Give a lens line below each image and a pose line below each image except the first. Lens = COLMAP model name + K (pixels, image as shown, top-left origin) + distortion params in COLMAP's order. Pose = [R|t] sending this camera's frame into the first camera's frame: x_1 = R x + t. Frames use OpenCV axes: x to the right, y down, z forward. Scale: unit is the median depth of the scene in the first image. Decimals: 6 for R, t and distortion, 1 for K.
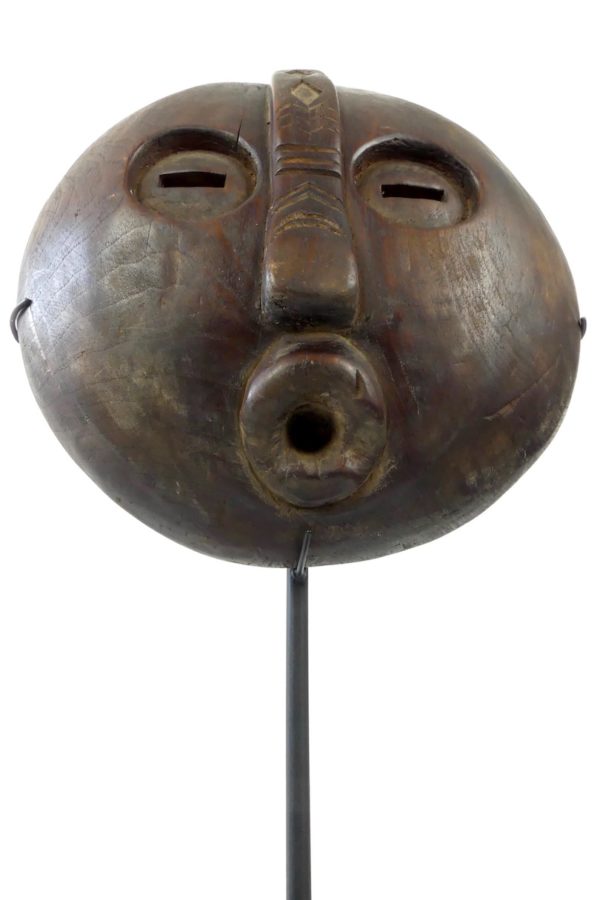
lens RADIAL K [[769.0, 0, 278.5], [0, 769.0, 423.8], [0, 0, 1]] dist [0.002921, -0.001013]
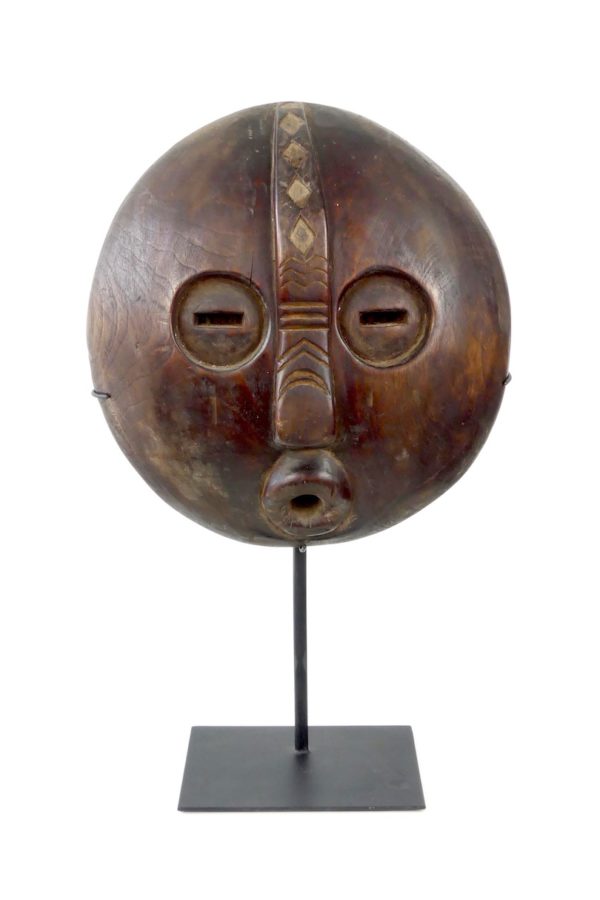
lens RADIAL K [[1412.9, 0, 307.5], [0, 1412.9, 454.5], [0, 0, 1]] dist [0.034210, 0.000000]
pose [[0.999946, -0.009627, -0.004004, 0.057497], [0.009975, 0.771406, 0.636265, -1.898399], [-0.003037, -0.636270, 0.771460, -1.192158]]
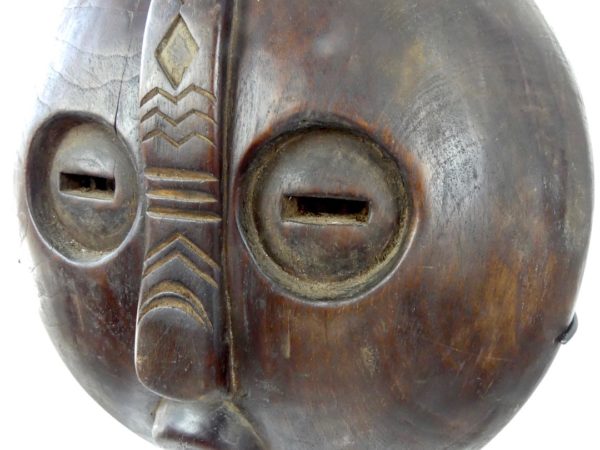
lens RADIAL K [[504.2, 0, 264.7], [0, 504.2, 225.4], [0, 0, 1]] dist [-0.004796, -0.012474]
pose [[0.903909, 0.117912, -0.411151, 0.367545], [0.185082, 0.758774, 0.624505, -0.678496], [0.385608, -0.640592, 0.664039, 0.719532]]
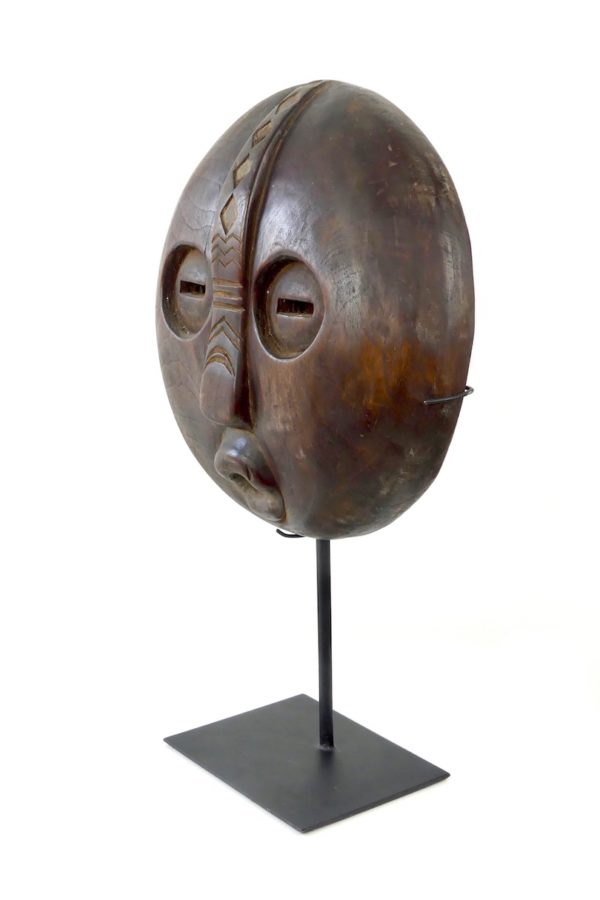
lens RADIAL K [[1412.9, 0, 299.7], [0, 1412.9, 450.3], [0, 0, 1]] dist [0.034210, 0.000000]
pose [[0.598720, 0.191077, -0.777833, 2.319985], [0.353795, 0.808162, 0.470854, -1.365440], [0.718584, -0.557103, 0.416260, -0.125809]]
